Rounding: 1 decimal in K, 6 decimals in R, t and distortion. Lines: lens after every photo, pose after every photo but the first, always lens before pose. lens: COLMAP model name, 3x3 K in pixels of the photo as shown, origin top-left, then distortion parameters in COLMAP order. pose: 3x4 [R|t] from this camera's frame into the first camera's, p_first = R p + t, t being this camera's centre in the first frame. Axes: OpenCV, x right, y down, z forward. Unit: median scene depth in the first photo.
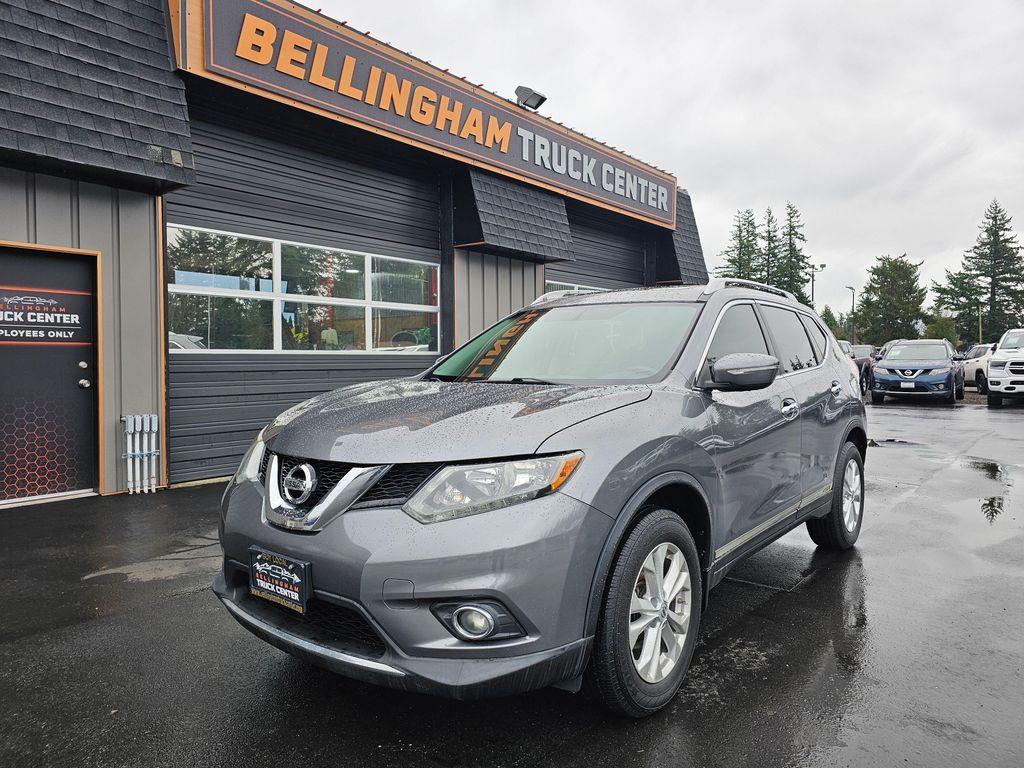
lens RADIAL K [[690.1, 0, 512.1], [0, 690.1, 380.3], [0, 0, 1]] dist [0.041115, -0.035818]
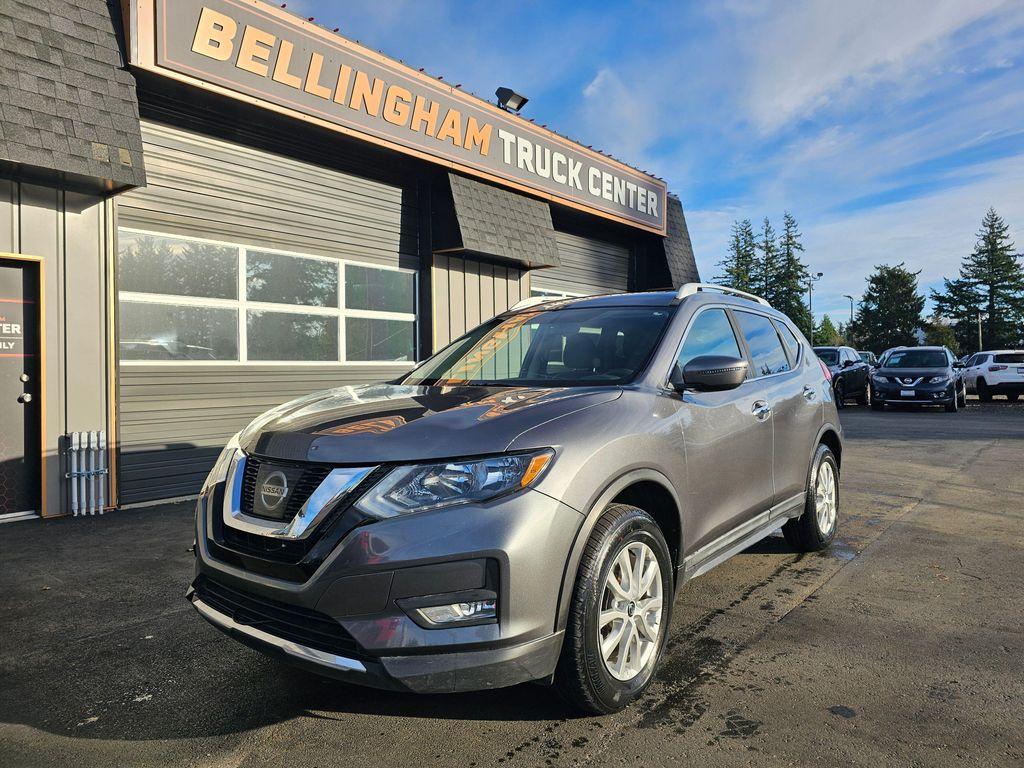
lens RADIAL K [[690.1, 0, 511.7], [0, 690.1, 375.6], [0, 0, 1]] dist [0.041115, -0.035818]
pose [[0.999967, -0.008077, -0.000892, 0.024239], [0.008053, 0.999688, -0.023624, 0.001484], [0.001083, 0.023616, 0.999721, 0.040706]]
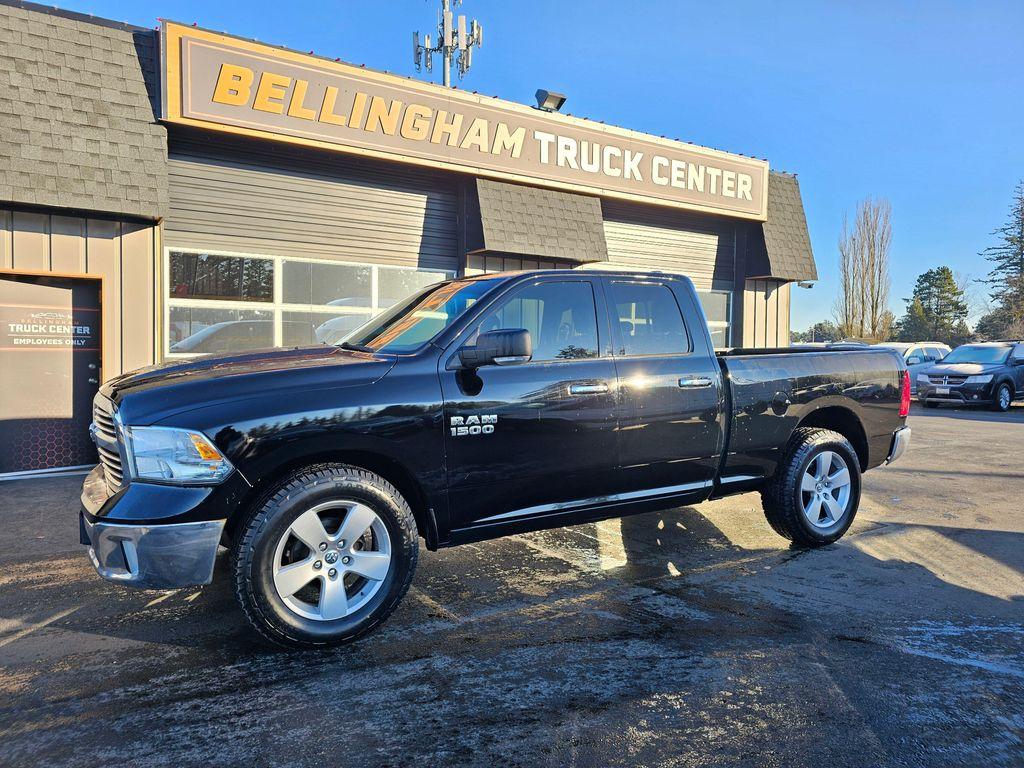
lens RADIAL K [[690.1, 0, 508.5], [0, 690.1, 374.0], [0, 0, 1]] dist [0.041115, -0.035818]
pose [[0.945671, 0.019204, -0.324558, 0.303889], [-0.019189, 0.999811, 0.003246, -0.017020], [0.324559, 0.003158, 0.945860, 0.042653]]
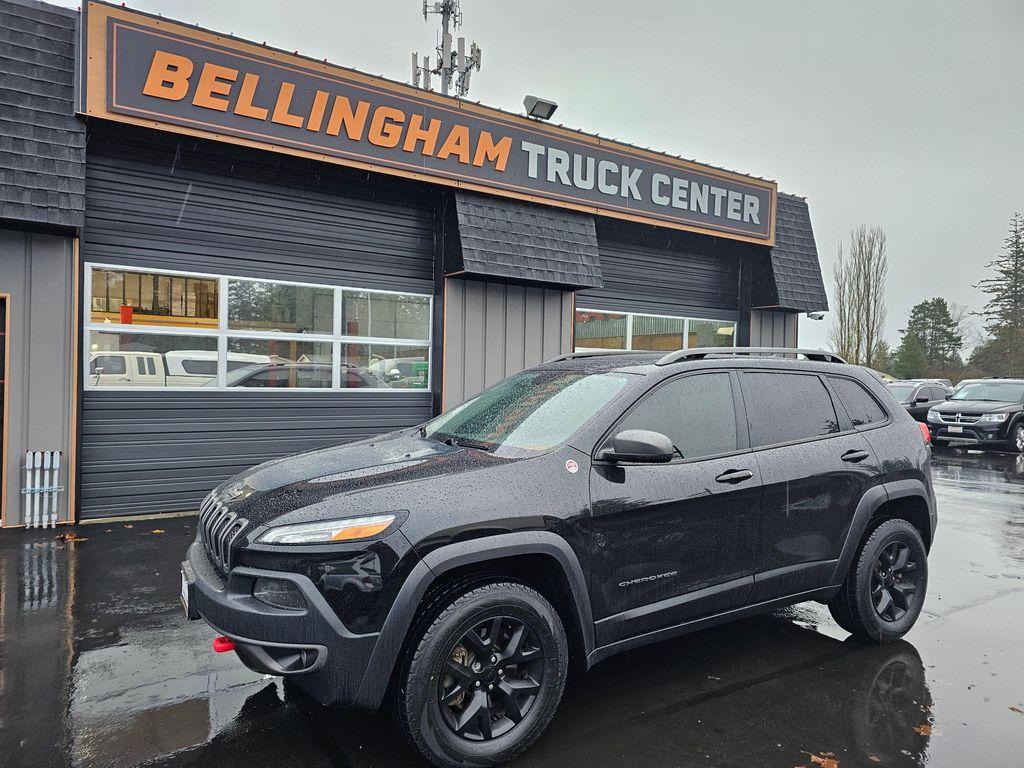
lens RADIAL K [[690.1, 0, 518.9], [0, 690.1, 388.0], [0, 0, 1]] dist [0.041115, -0.035818]
pose [[0.951094, 0.026218, -0.307788, 0.289179], [-0.031564, 0.999425, -0.012402, -0.034446], [0.307286, 0.021510, 0.951374, 0.151634]]
